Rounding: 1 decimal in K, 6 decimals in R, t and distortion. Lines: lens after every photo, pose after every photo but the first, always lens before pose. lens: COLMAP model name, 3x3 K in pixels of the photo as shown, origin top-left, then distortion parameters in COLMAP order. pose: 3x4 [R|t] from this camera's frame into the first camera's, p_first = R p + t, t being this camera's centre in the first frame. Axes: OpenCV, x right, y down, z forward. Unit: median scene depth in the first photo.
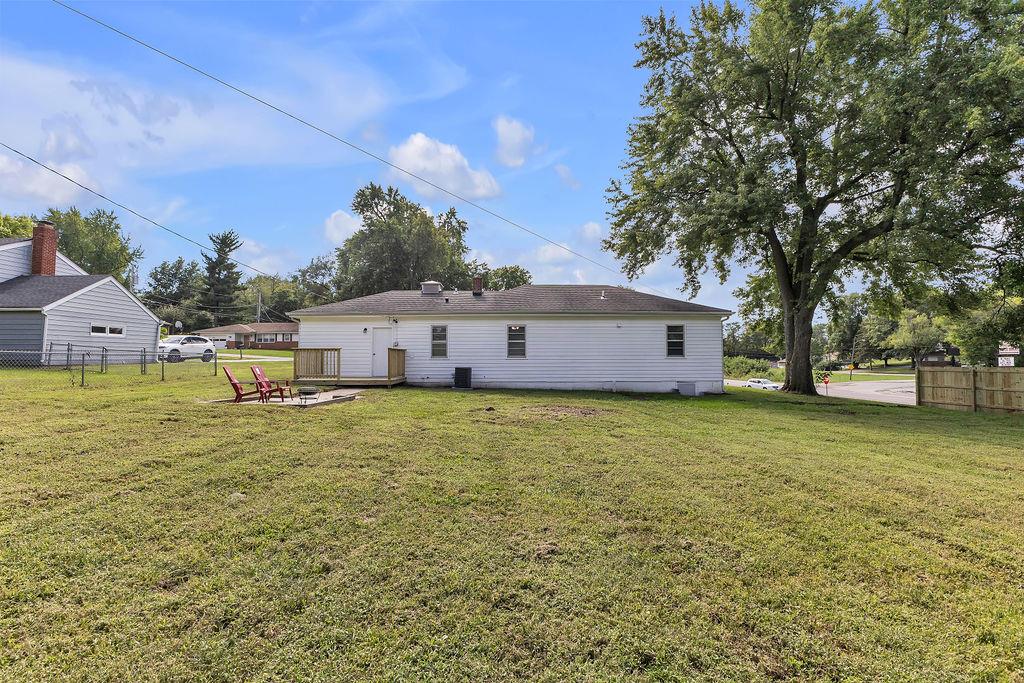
lens RADIAL K [[440.3, 0, 509.9], [0, 440.3, 339.1], [0, 0, 1]] dist [-0.029236, -0.000059]
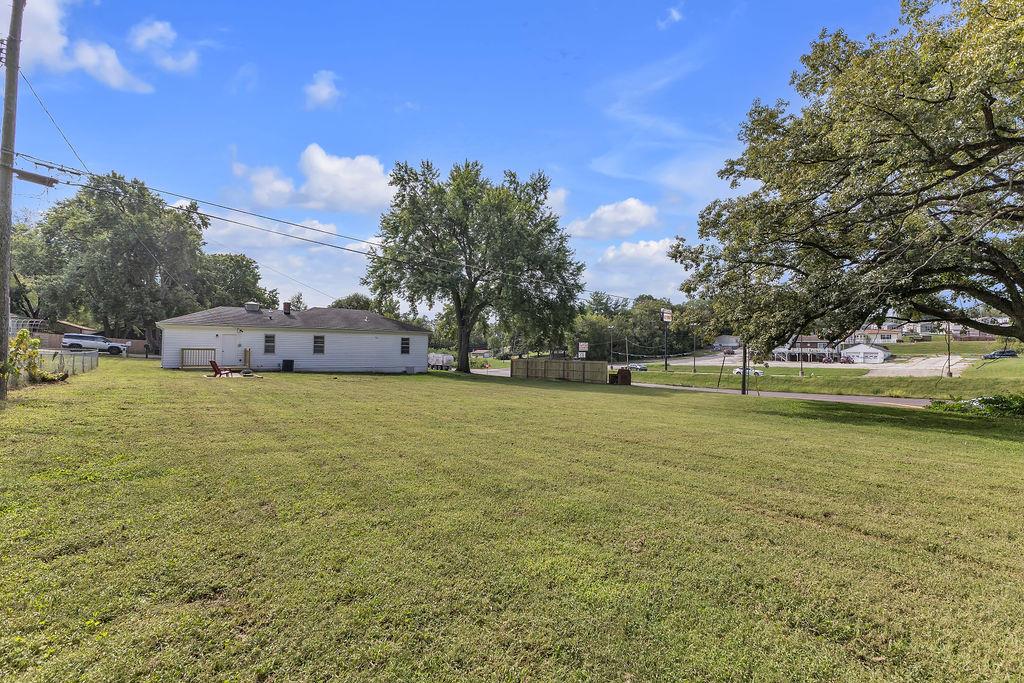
lens RADIAL K [[440.3, 0, 510.5], [0, 440.3, 334.3], [0, 0, 1]] dist [-0.029236, -0.000059]
pose [[0.806338, 0.030382, 0.590674, -0.327907], [-0.038793, 0.999246, 0.001560, -0.055815], [-0.590182, -0.024172, 0.806909, -0.694847]]
